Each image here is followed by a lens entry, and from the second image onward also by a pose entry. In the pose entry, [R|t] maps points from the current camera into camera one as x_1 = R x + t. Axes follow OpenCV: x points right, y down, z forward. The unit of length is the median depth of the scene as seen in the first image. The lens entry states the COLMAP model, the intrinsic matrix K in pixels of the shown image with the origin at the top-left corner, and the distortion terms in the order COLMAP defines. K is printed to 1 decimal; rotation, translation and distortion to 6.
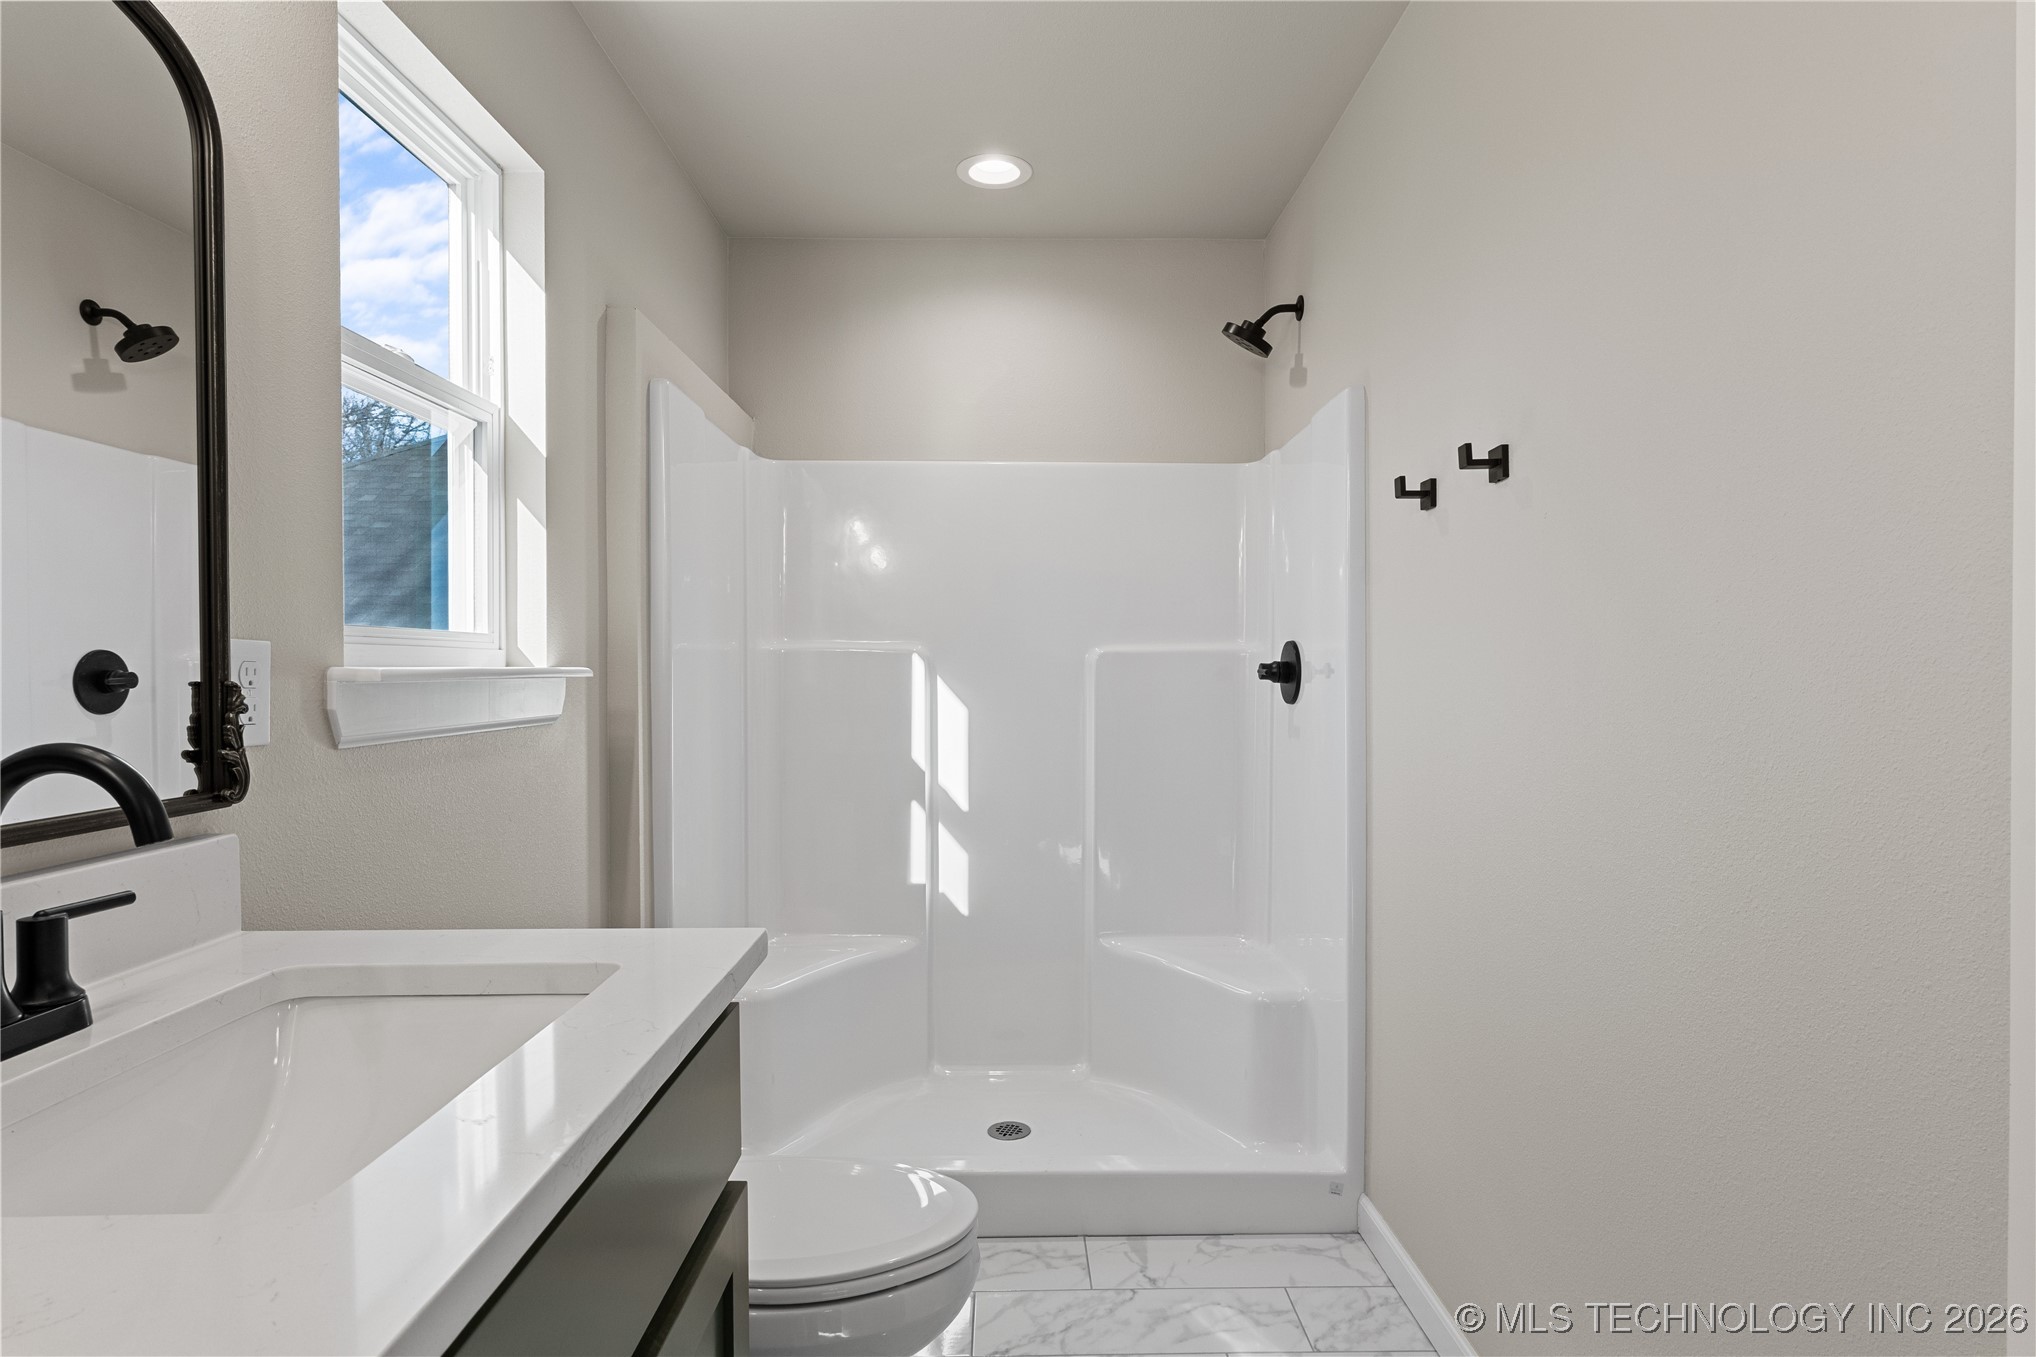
lens RADIAL K [[1077.3, 0, 1024.0], [0, 1077.3, 677.7], [0, 0, 1]] dist [-0.014652, 0.006014]
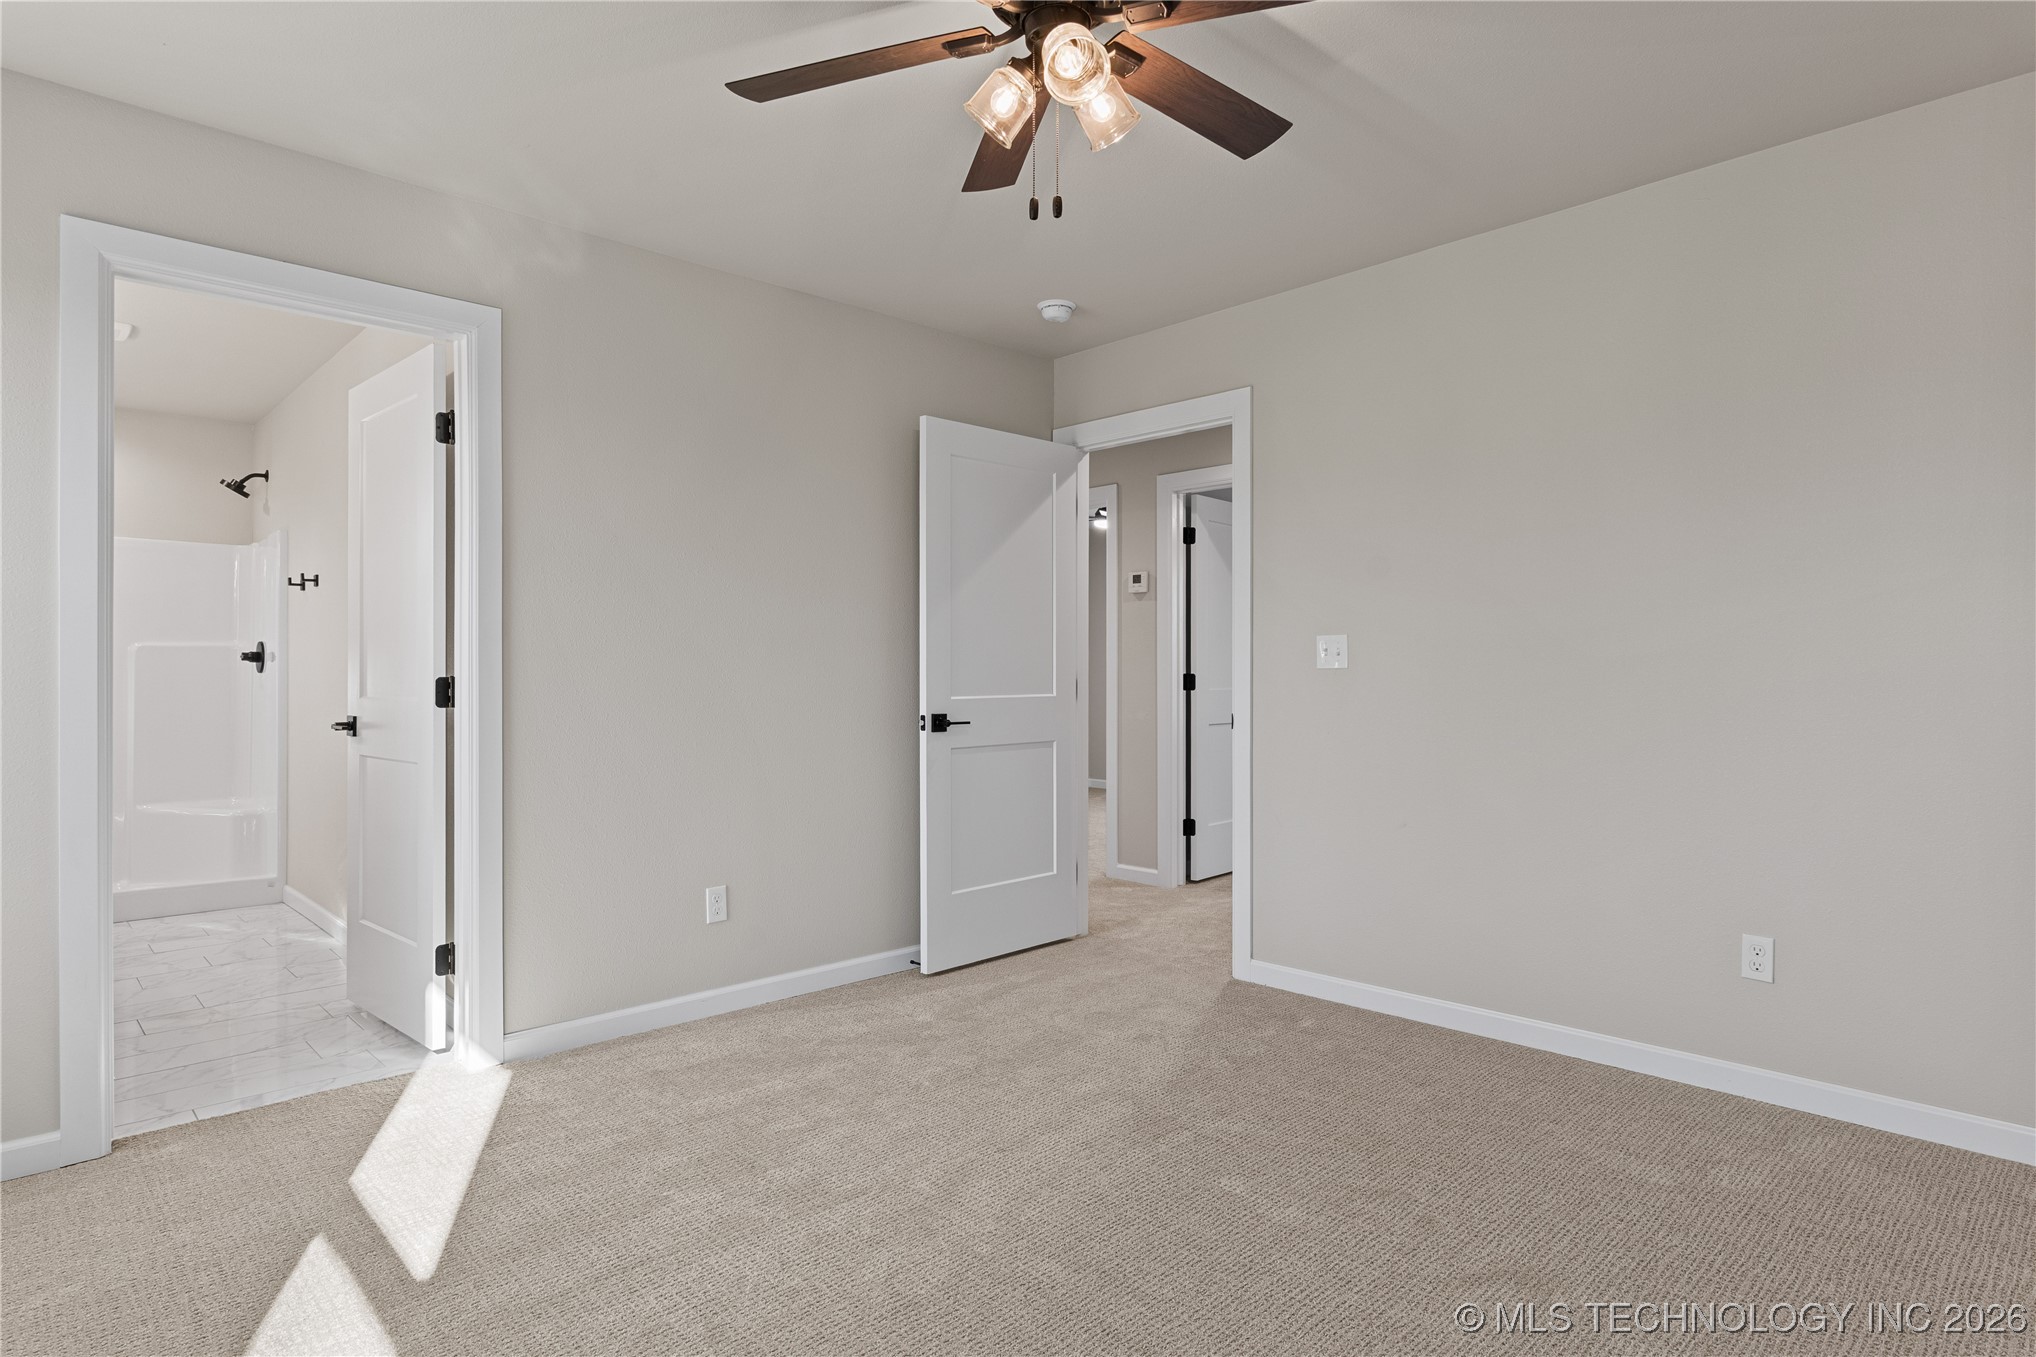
lens RADIAL K [[1077.3, 0, 1024.0], [0, 1077.3, 677.7], [0, 0, 1]] dist [-0.014652, 0.006014]
pose [[0.724779, 0.004866, 0.688965, -0.095276], [0.001957, 0.999956, -0.009121, 0.054231], [-0.688979, 0.007959, 0.724738, -1.424273]]
